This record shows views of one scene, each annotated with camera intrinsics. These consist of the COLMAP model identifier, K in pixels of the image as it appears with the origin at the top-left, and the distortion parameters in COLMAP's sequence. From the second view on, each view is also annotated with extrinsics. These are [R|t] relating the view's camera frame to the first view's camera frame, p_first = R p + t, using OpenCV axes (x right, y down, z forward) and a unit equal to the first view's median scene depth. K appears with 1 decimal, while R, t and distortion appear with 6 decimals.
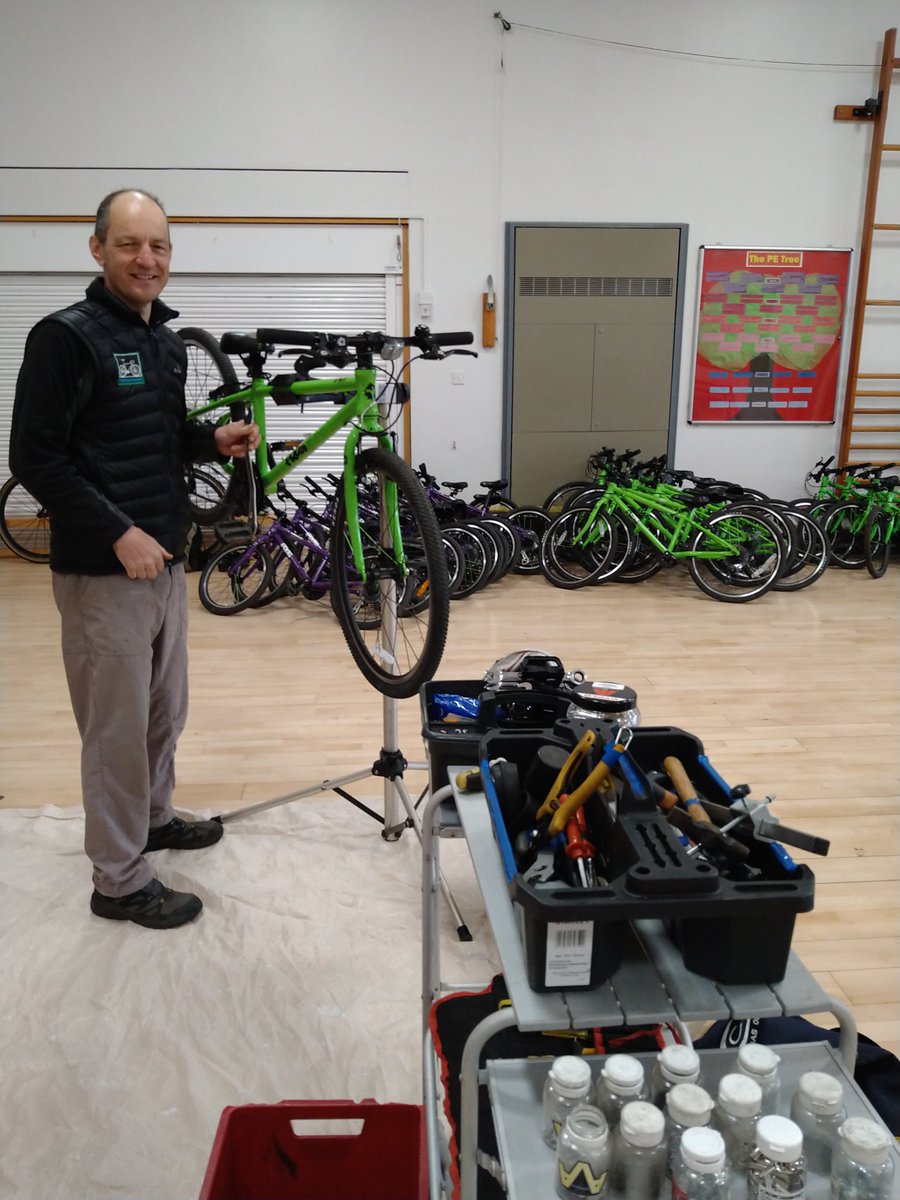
lens RADIAL K [[916.5, 0, 450.5], [0, 916.5, 604.8], [0, 0, 1]] dist [-0.016091, -0.013408]
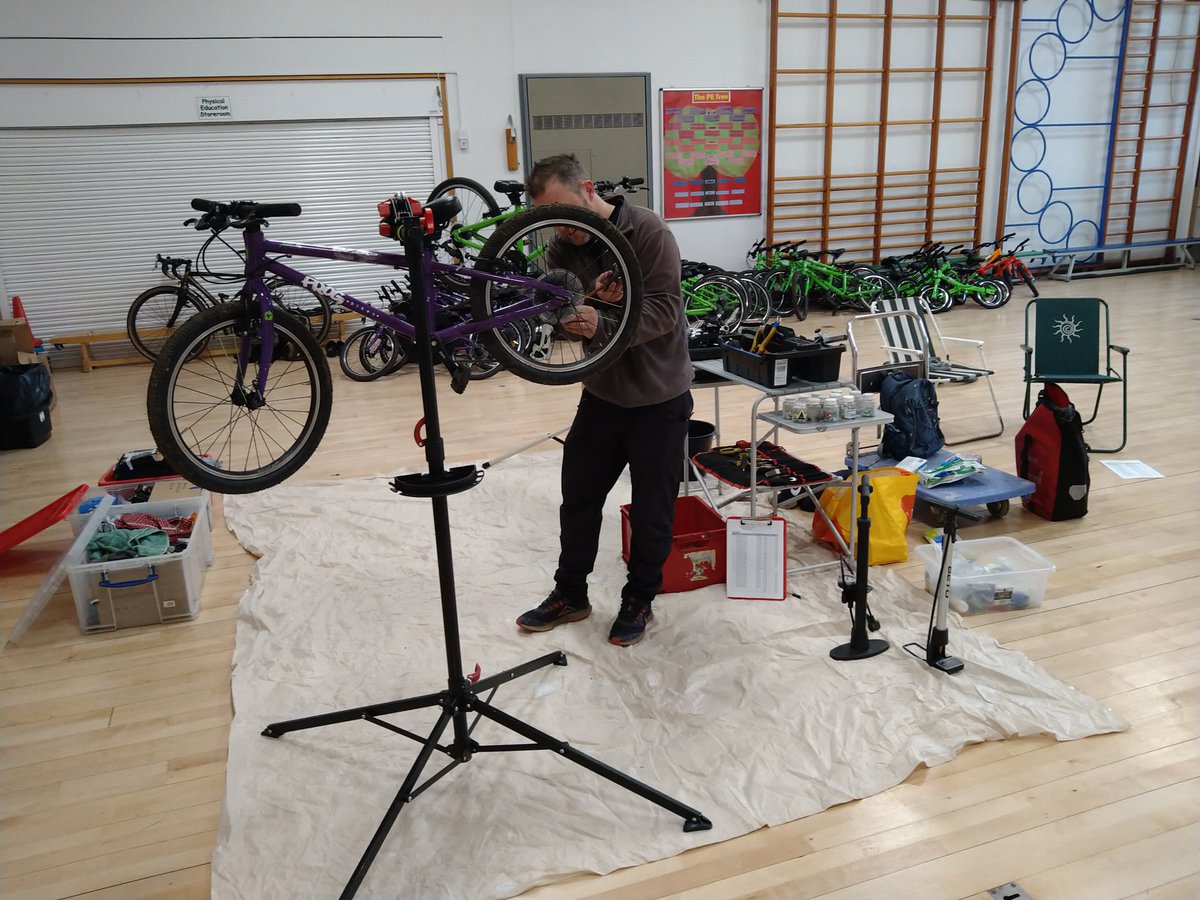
lens RADIAL K [[916.5, 0, 599.2], [0, 916.5, 450.2], [0, 0, 1]] dist [-0.016091, -0.013408]
pose [[0.964465, -0.114039, 0.238331, -0.196223], [0.104488, 0.993146, 0.052371, 0.059978], [-0.242670, -0.025607, 0.969771, -0.307517]]
